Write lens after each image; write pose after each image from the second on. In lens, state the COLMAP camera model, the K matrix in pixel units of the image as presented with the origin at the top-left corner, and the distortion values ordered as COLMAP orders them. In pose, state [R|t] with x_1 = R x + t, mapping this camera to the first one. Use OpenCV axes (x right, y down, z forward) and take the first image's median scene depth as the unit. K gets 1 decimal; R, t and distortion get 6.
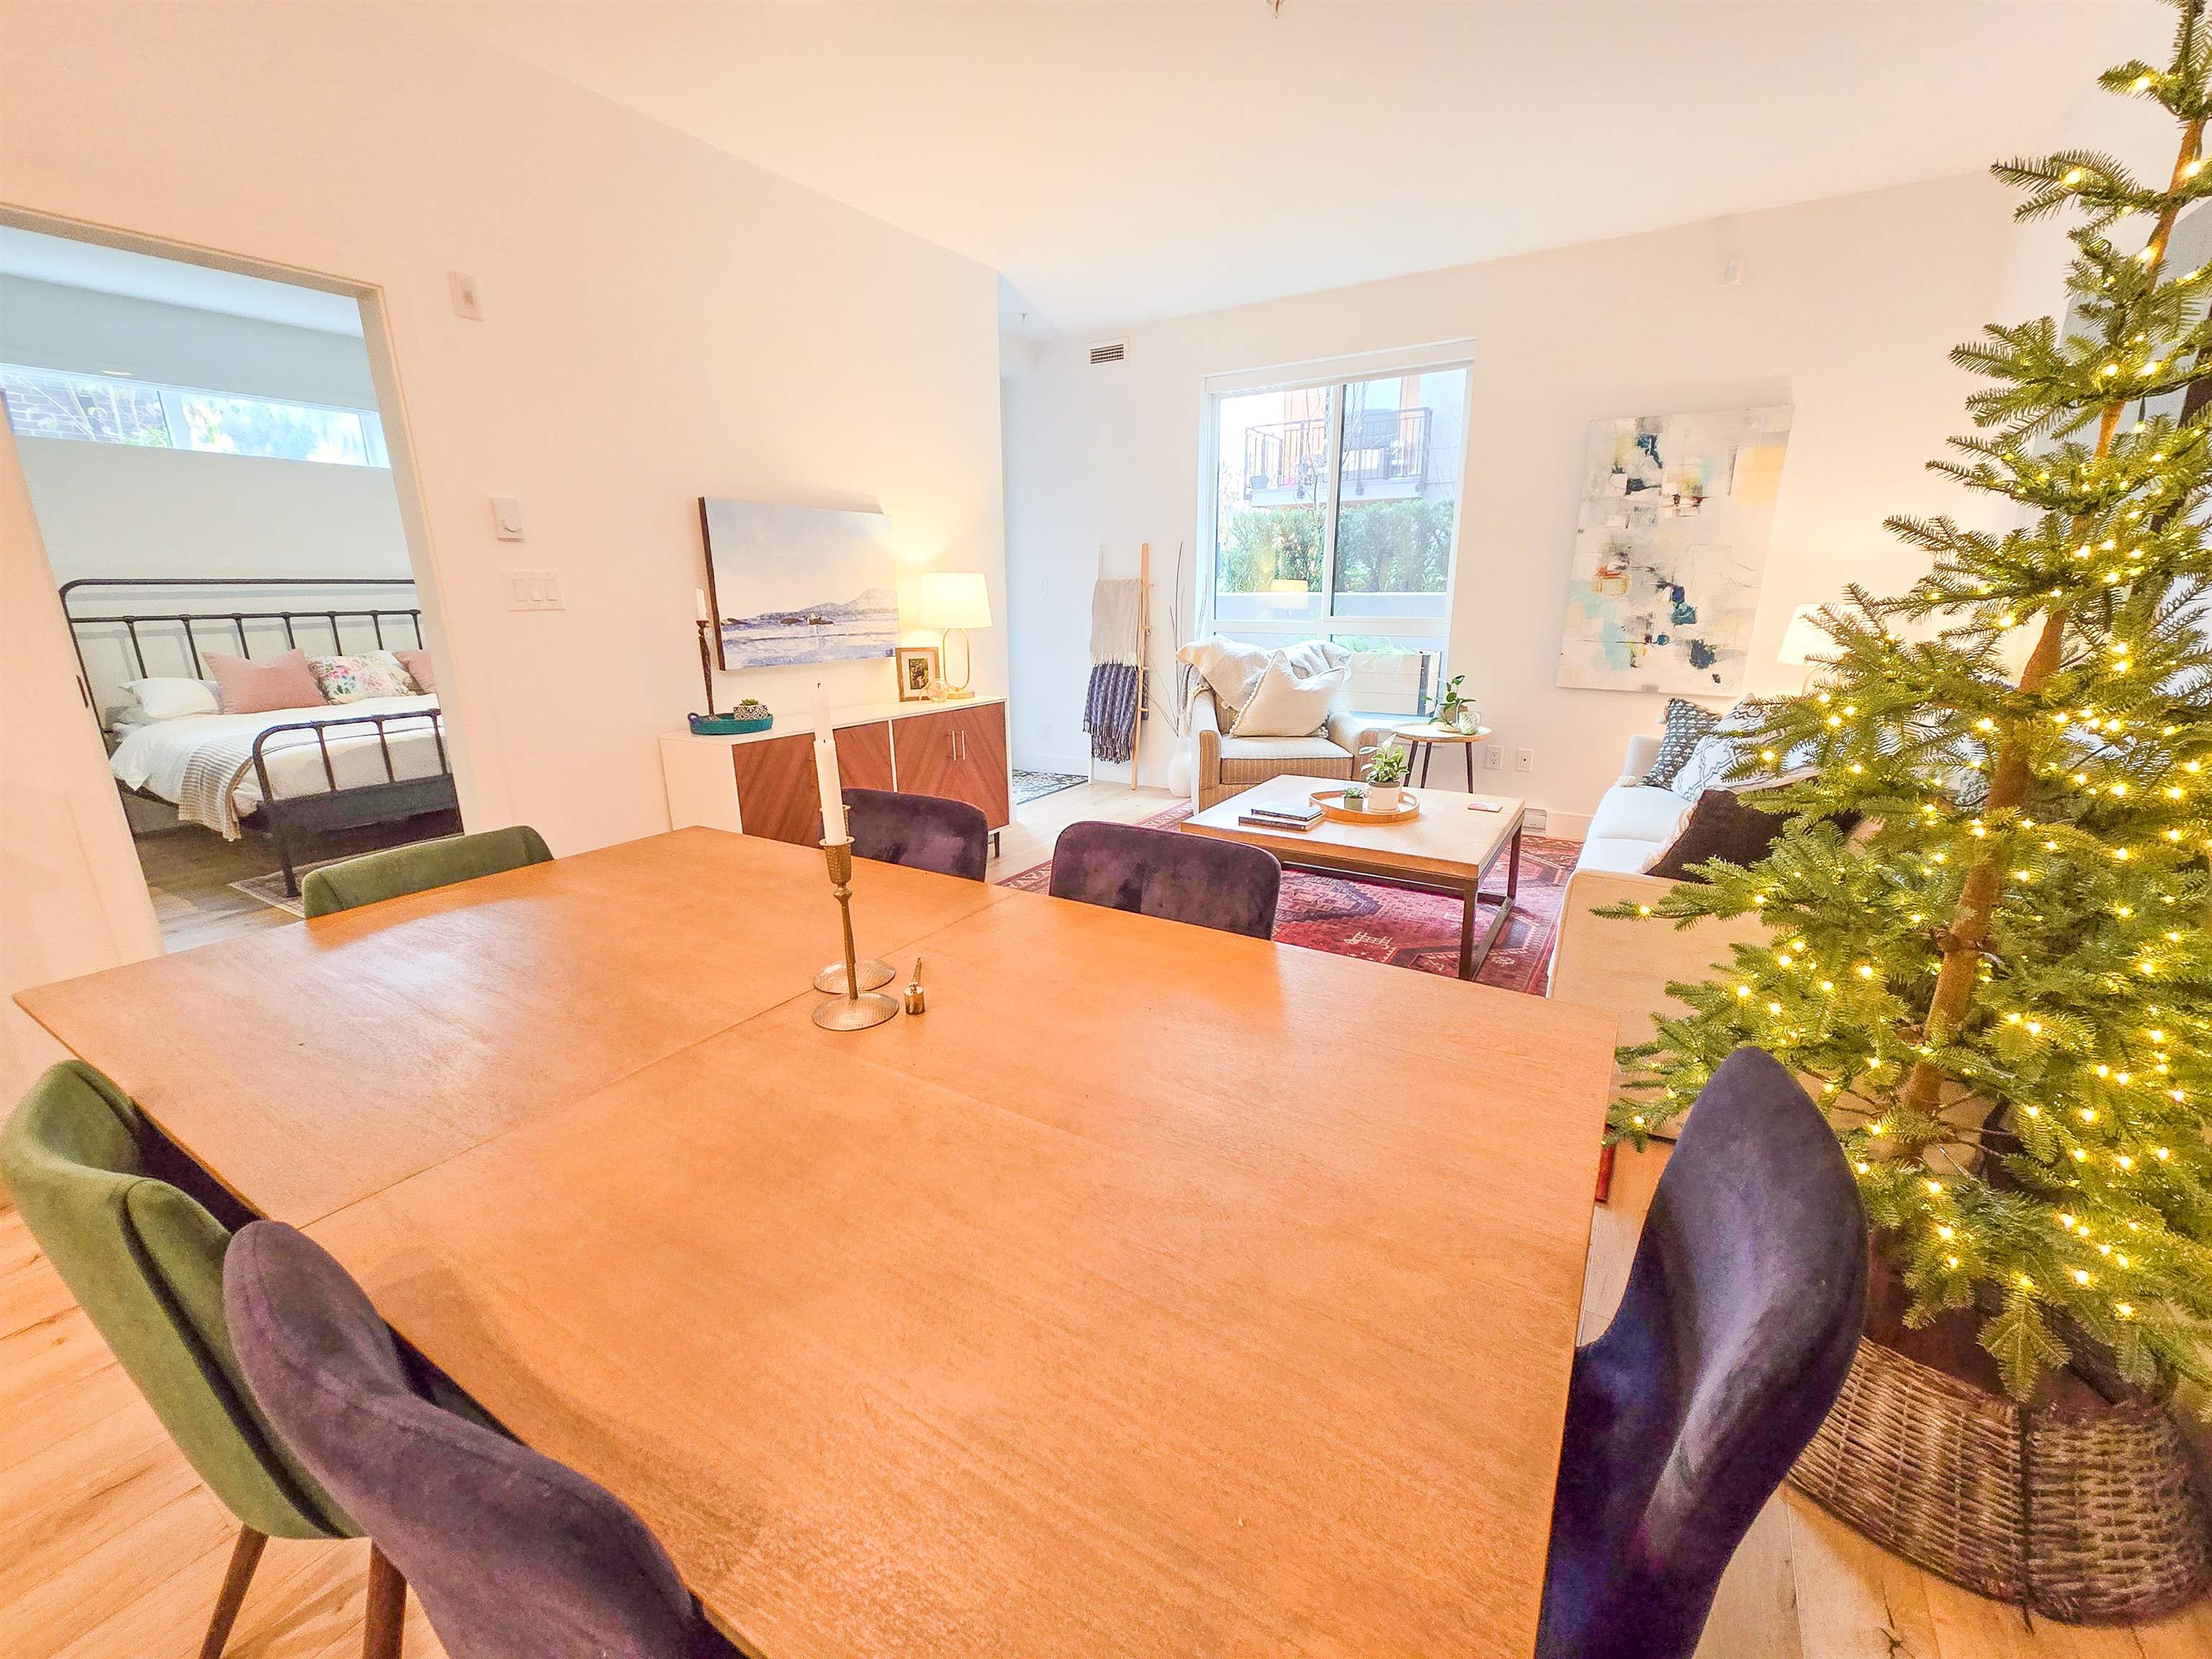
lens RADIAL K [[901.2, 0, 1106.0], [0, 901.2, 829.5], [0, 0, 1]] dist [0.002783, -0.000258]
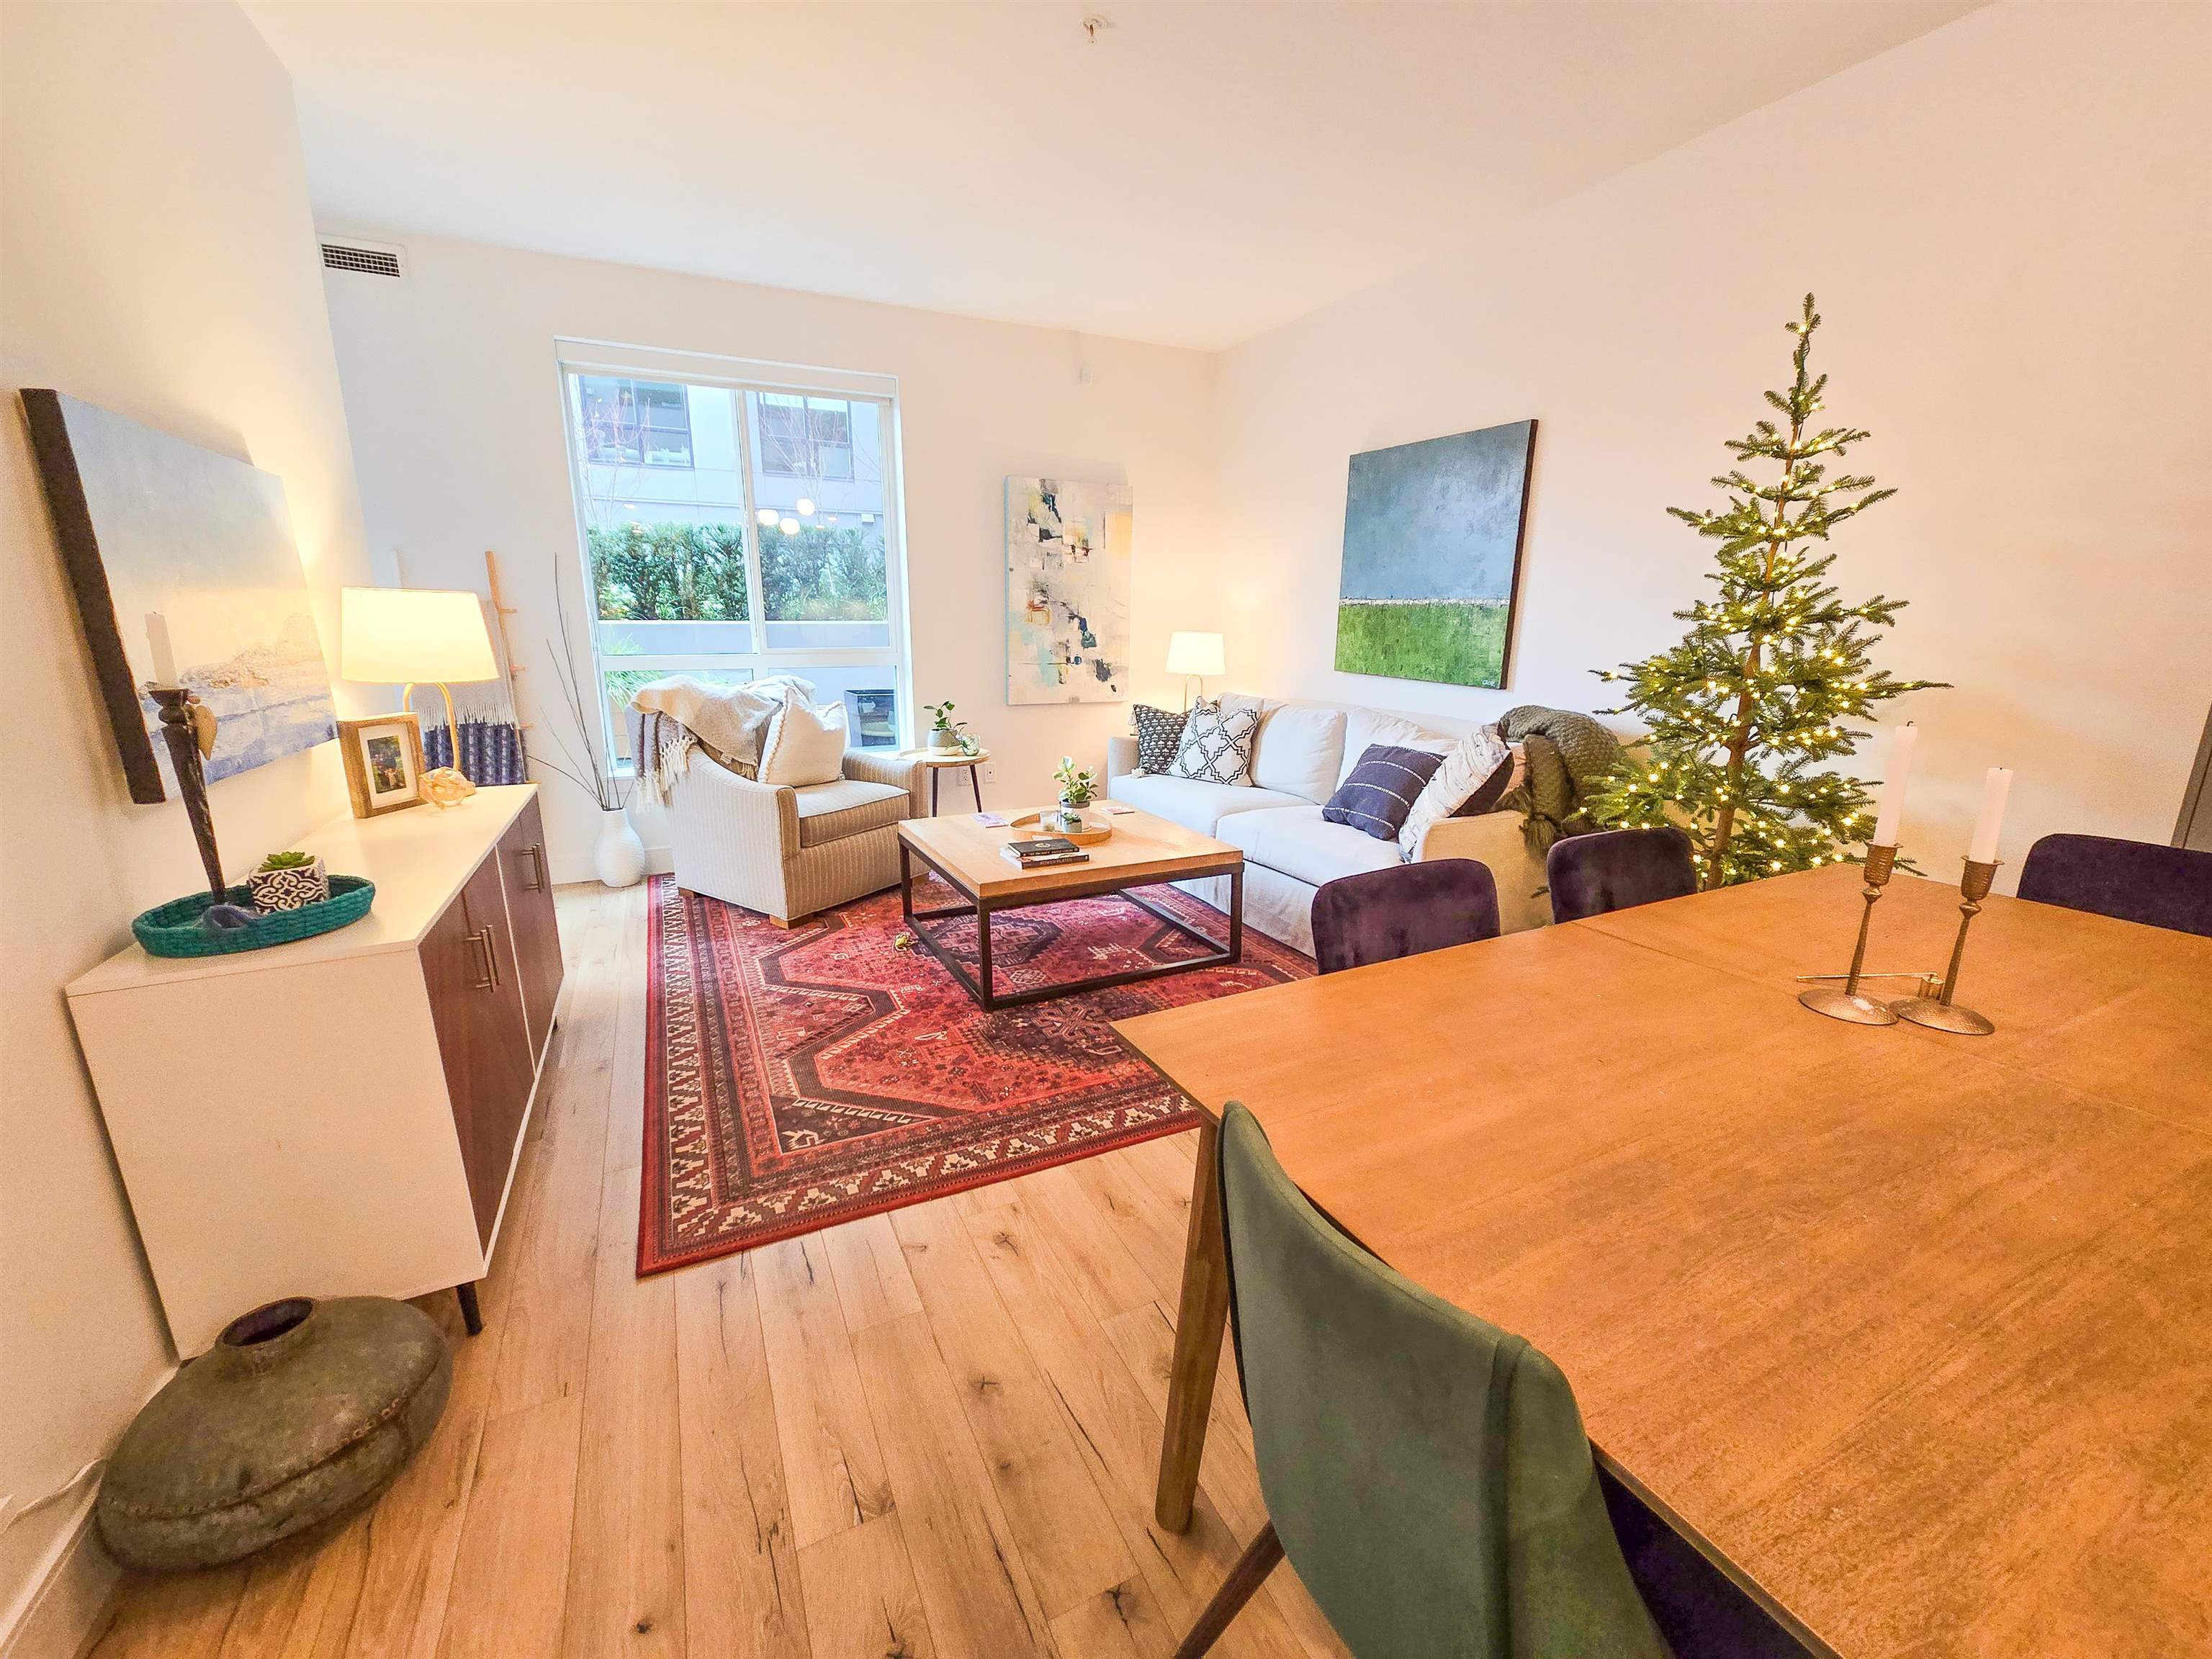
lens RADIAL K [[901.2, 0, 1106.0], [0, 901.2, 829.5], [0, 0, 1]] dist [0.002783, -0.000258]
pose [[0.529014, -0.189503, 0.827184, -0.442907], [0.211114, 0.973492, 0.088007, -0.086578], [-0.821934, 0.128073, 0.554997, 0.315814]]
